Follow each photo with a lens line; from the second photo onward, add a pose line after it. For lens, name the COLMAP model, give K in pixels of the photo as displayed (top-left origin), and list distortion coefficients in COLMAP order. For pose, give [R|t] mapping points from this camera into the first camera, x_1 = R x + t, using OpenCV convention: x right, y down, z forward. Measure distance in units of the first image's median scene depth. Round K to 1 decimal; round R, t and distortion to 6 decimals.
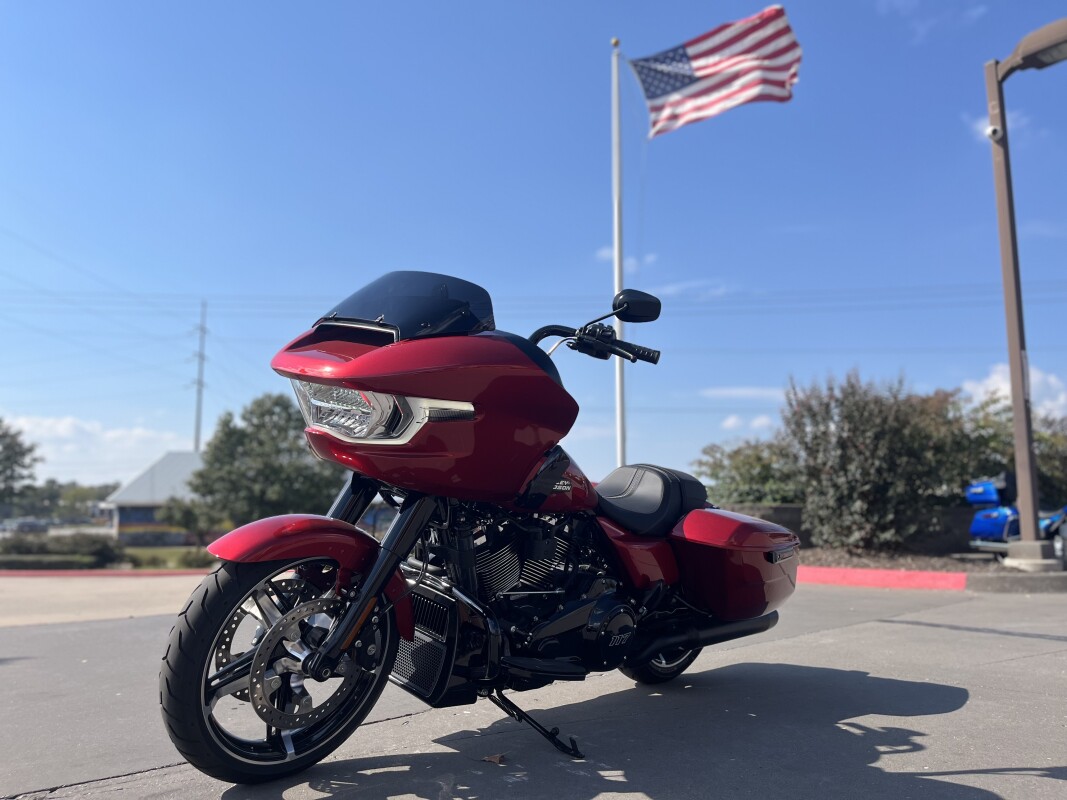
lens RADIAL K [[801.4, 0, 531.9], [0, 801.4, 397.7], [0, 0, 1]] dist [0.033441, -0.064513]
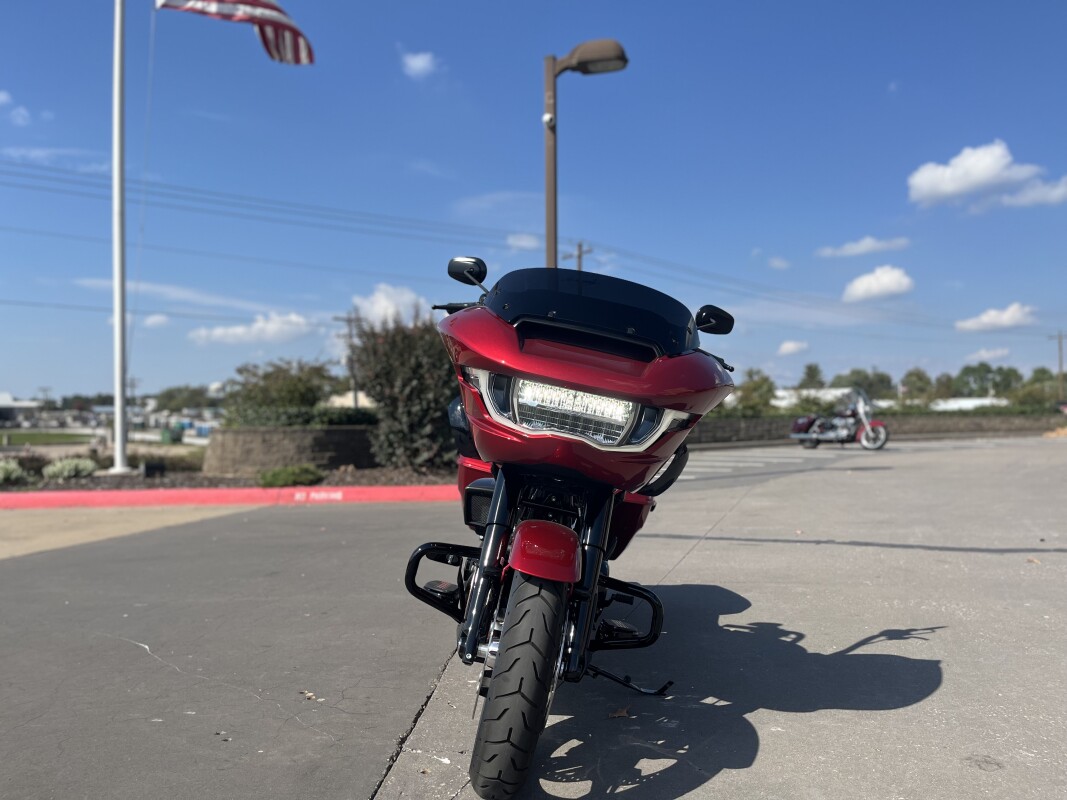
lens RADIAL K [[801.4, 0, 532.5], [0, 801.4, 397.0], [0, 0, 1]] dist [0.033441, -0.064513]
pose [[0.755761, 0.004238, 0.654834, -0.214947], [-0.080842, 0.992934, 0.086876, -0.020811], [-0.649838, -0.118596, 0.750763, 0.066822]]
